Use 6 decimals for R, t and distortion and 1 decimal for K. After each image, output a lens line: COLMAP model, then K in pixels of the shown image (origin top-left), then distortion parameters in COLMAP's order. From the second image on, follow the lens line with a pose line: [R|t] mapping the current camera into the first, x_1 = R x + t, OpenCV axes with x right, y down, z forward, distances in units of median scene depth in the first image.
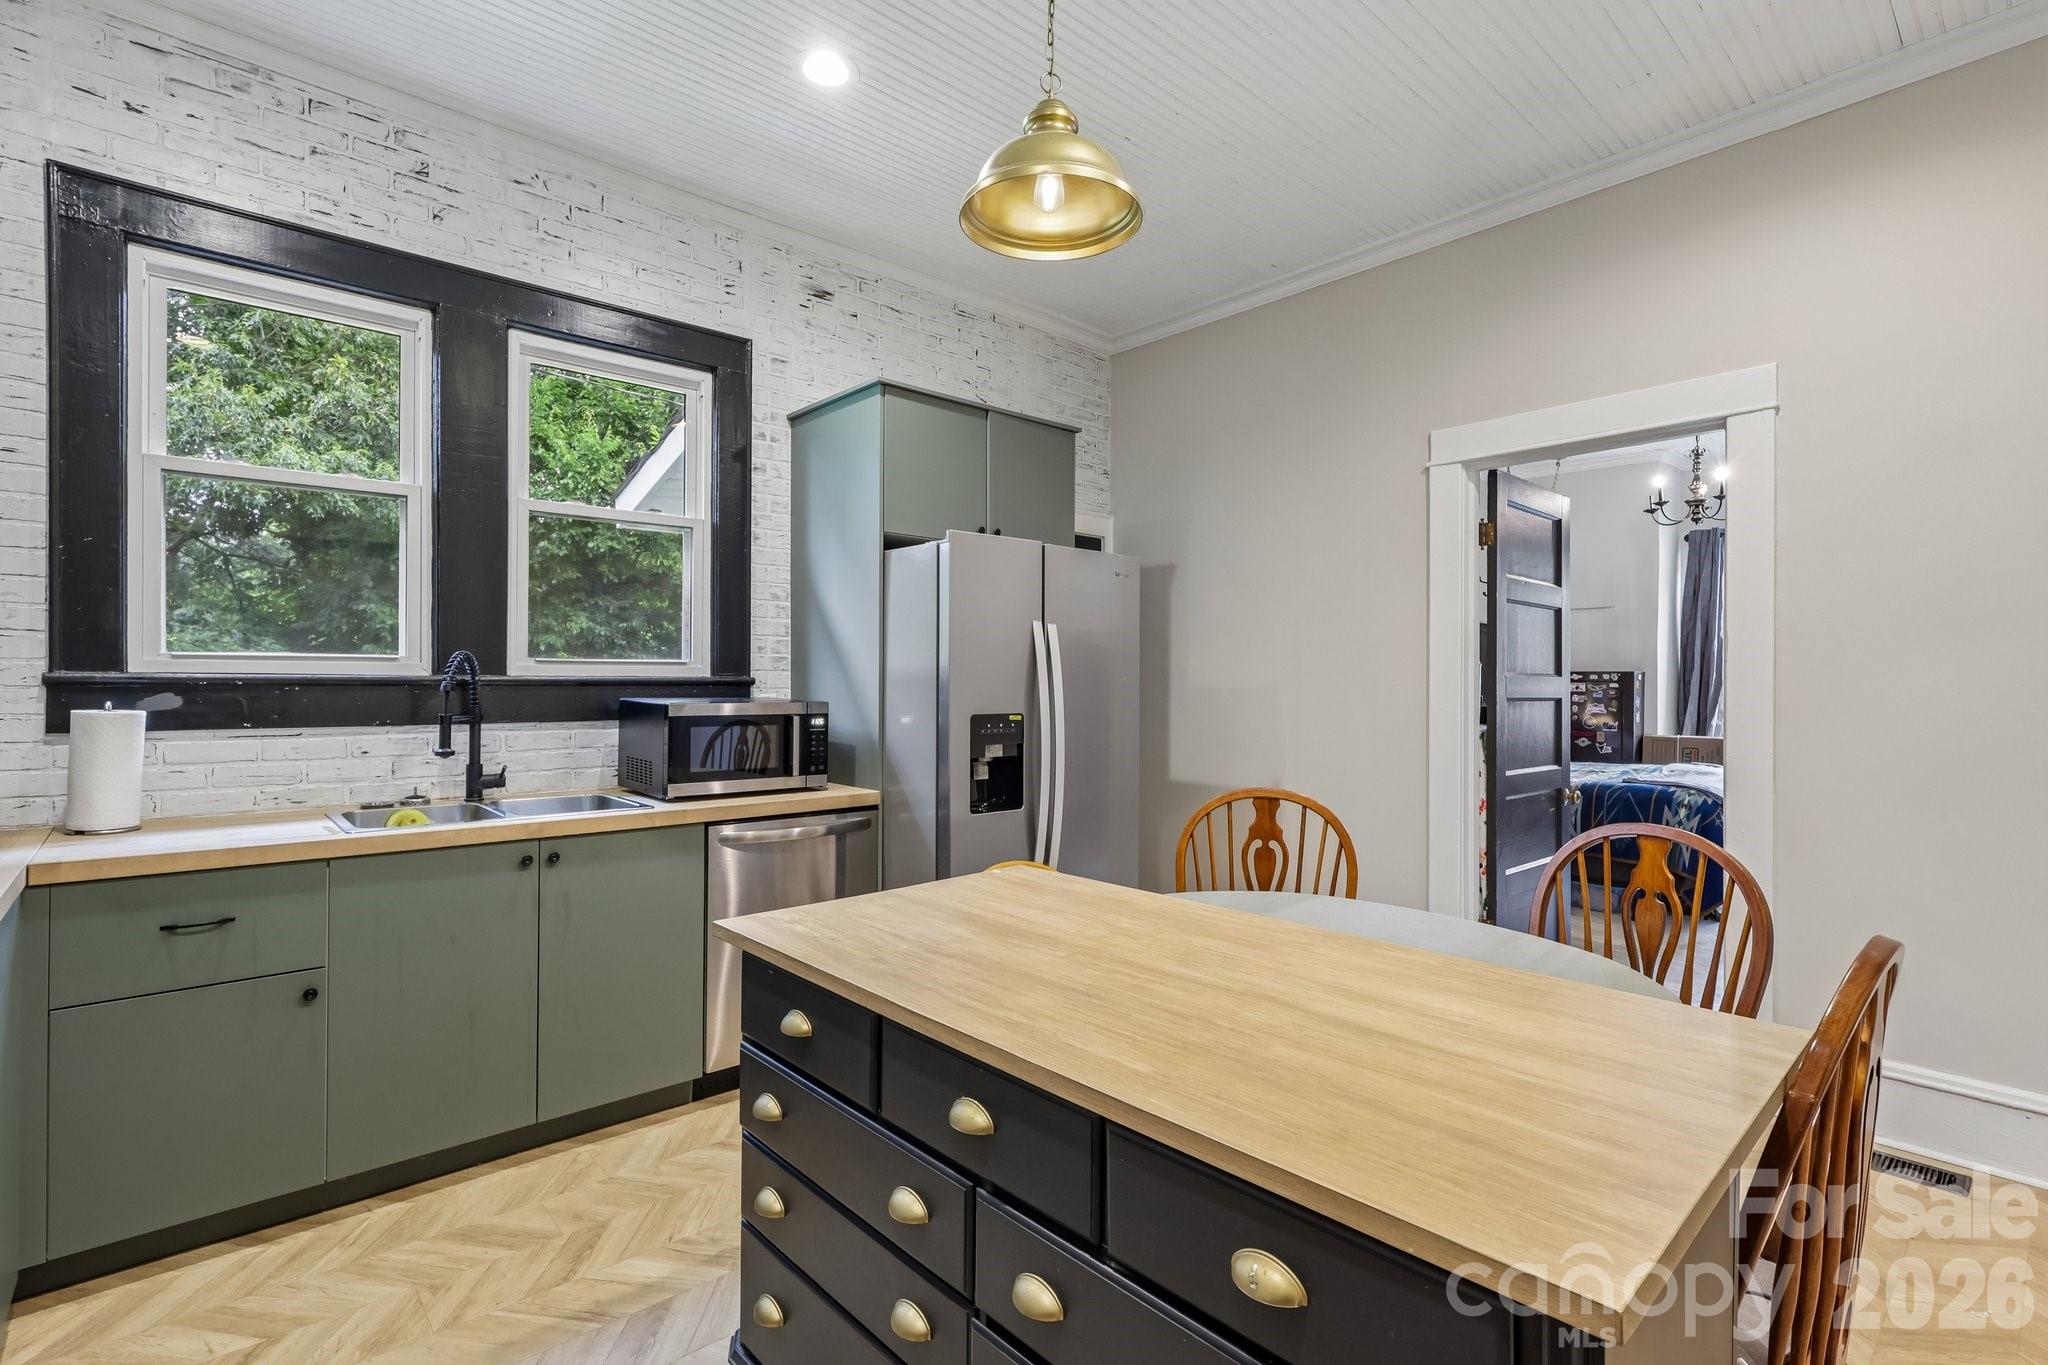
lens RADIAL K [[958.8, 0, 1026.4], [0, 958.8, 679.2], [0, 0, 1]] dist [0.002581, 0.000549]
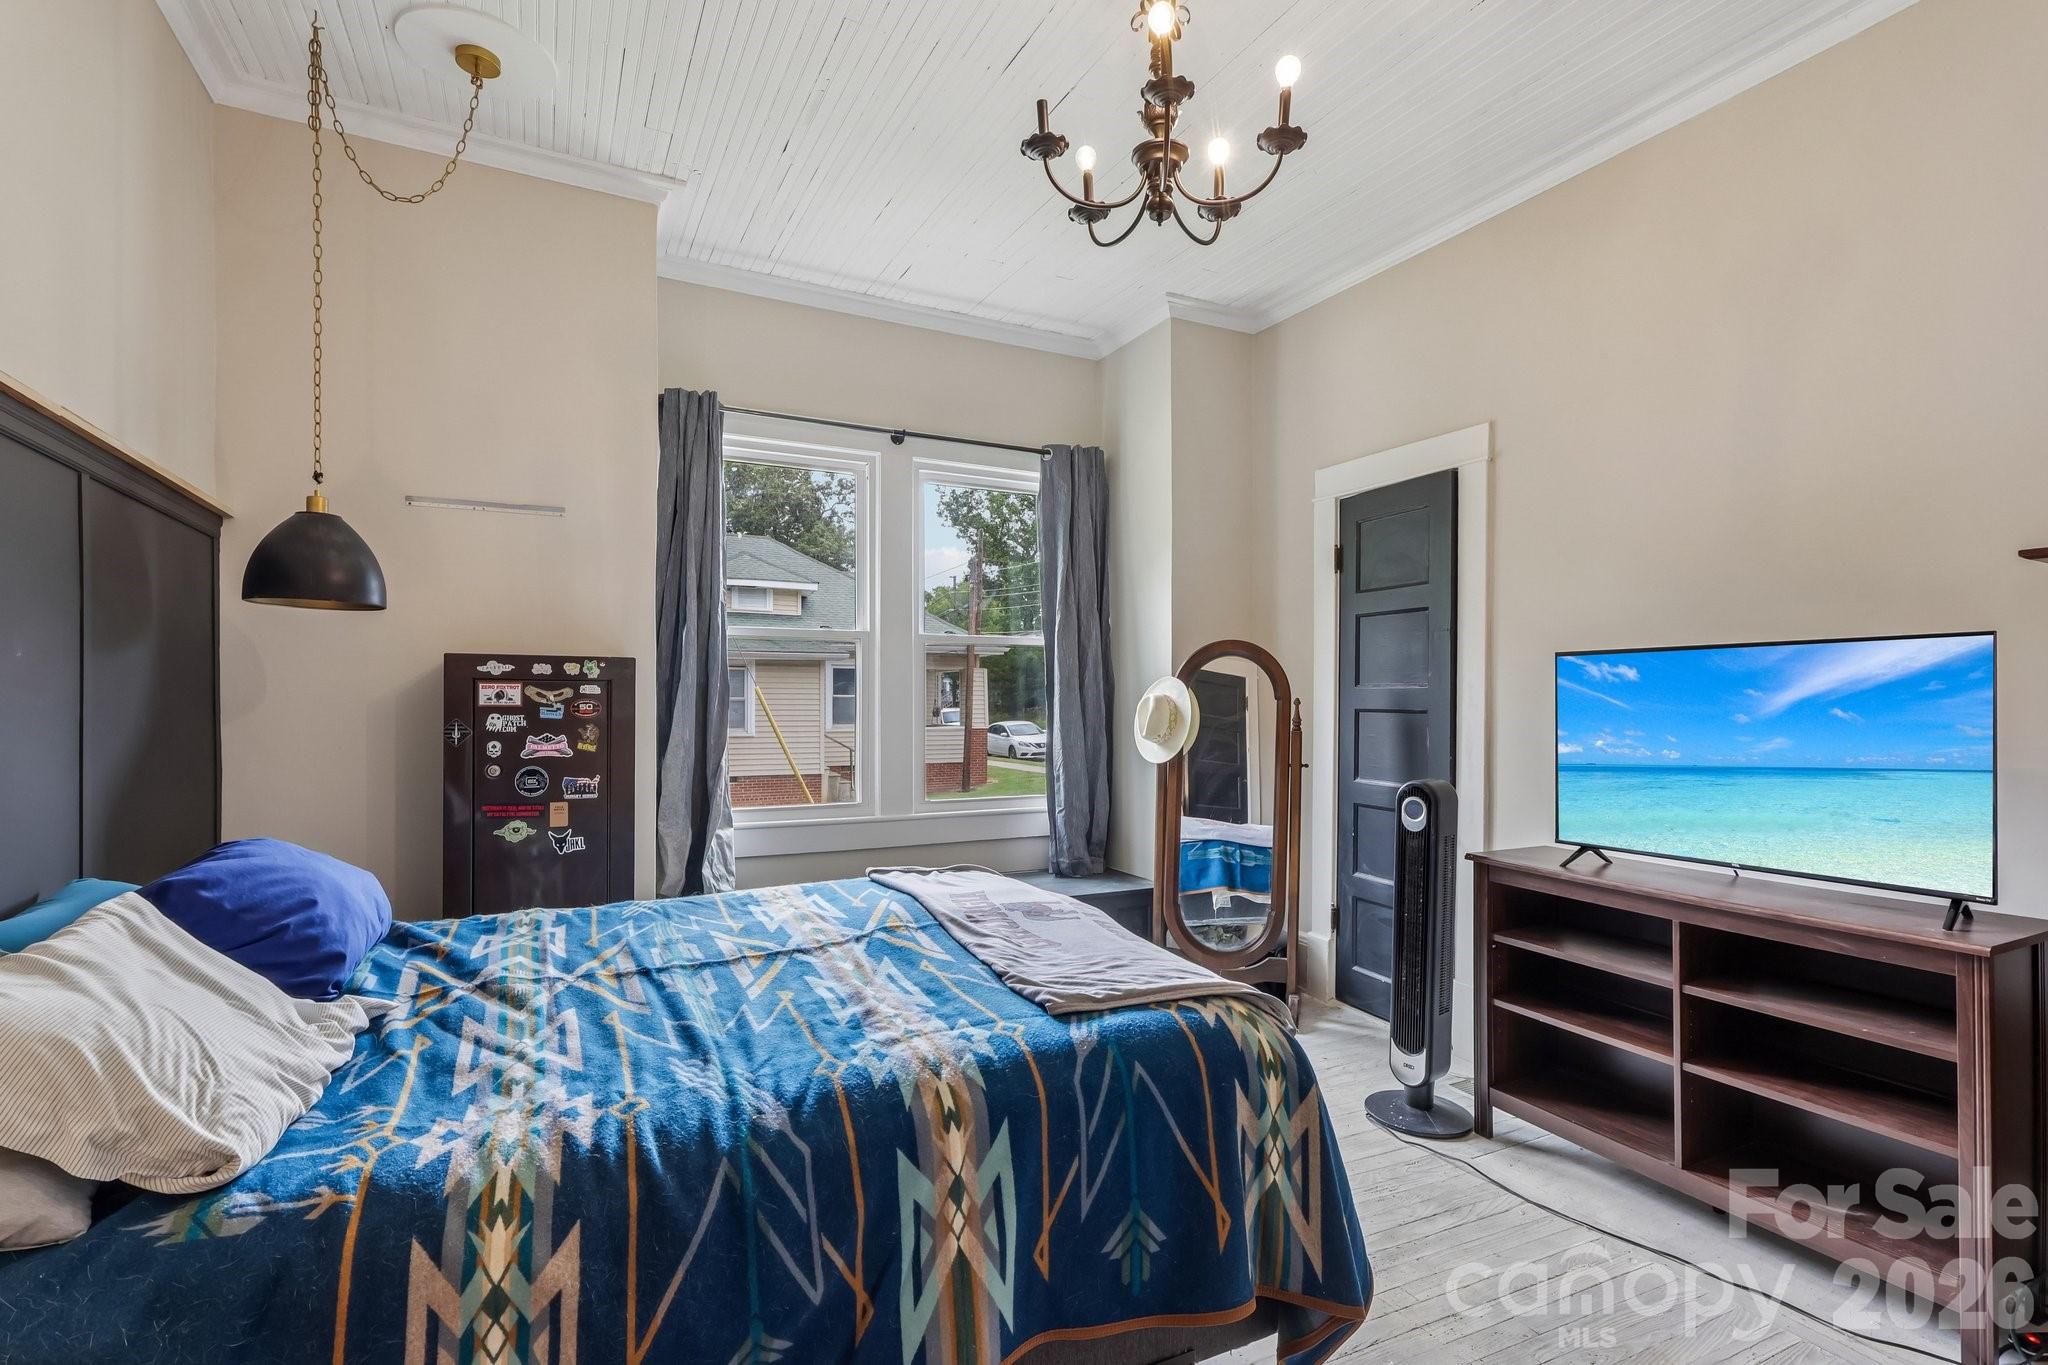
lens RADIAL K [[970.9, 0, 1026.7], [0, 970.9, 702.1], [0, 0, 1]] dist [-0.001081, -0.001126]
pose [[0.263590, -0.005264, 0.964620, 0.252919], [-0.005913, 0.999958, 0.007073, 0.007684], [-0.964617, -0.007568, 0.263548, 0.704333]]
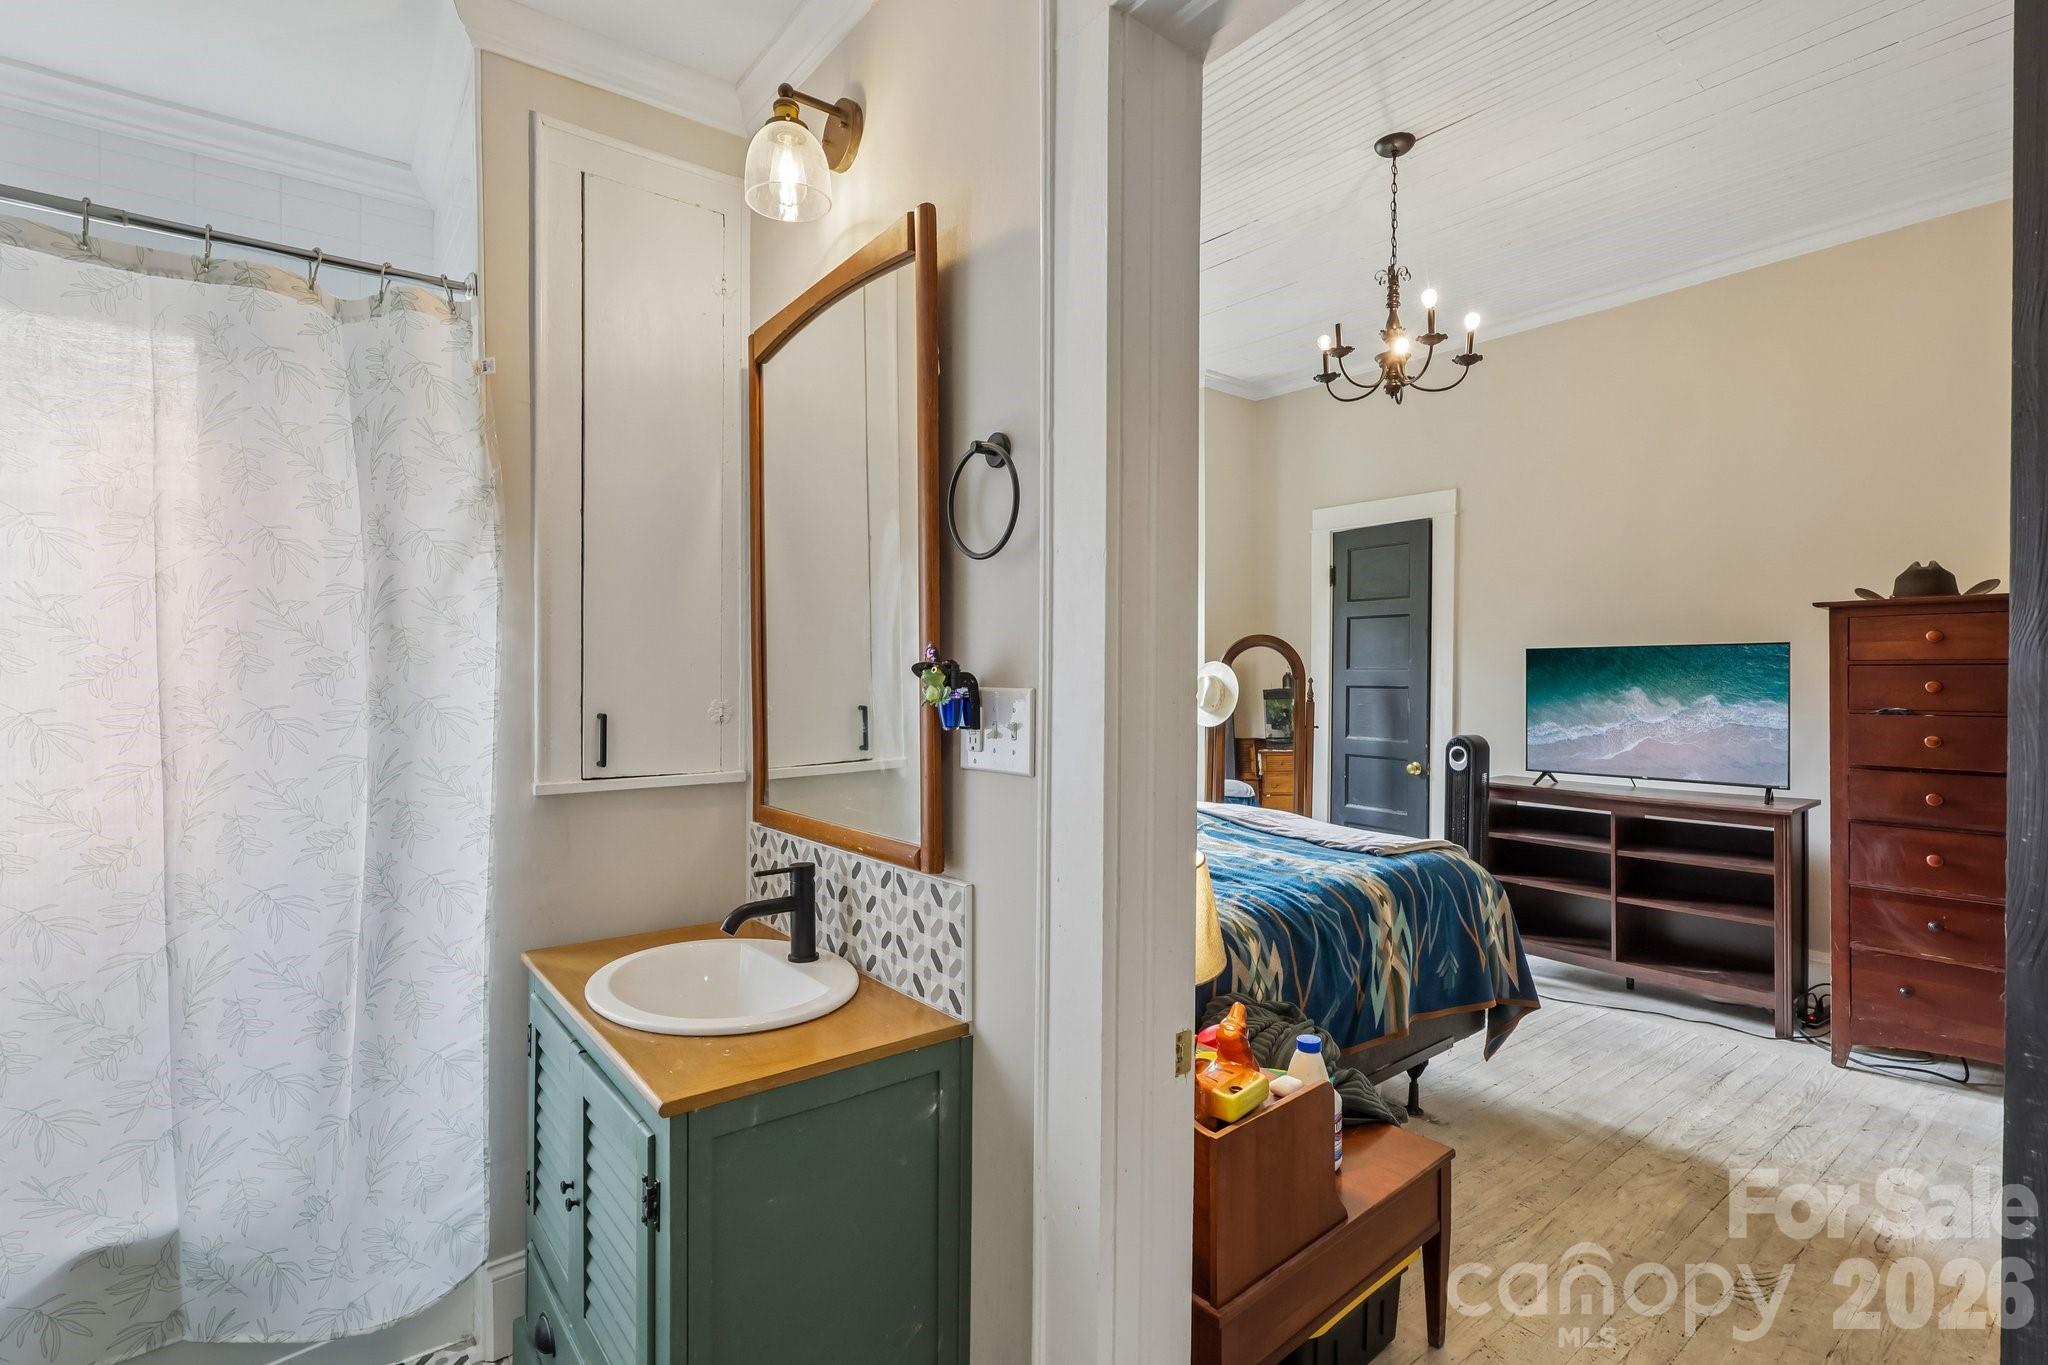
lens RADIAL K [[959.0, 0, 1024.0], [0, 959.0, 682.5], [0, 0, 1]] dist [-0.001377, 0.000050]
pose [[0.054950, -0.006475, 0.998468, 0.069514], [-0.007372, 0.999949, 0.006890, 0.008484], [-0.998462, -0.007740, 0.054899, 0.881765]]
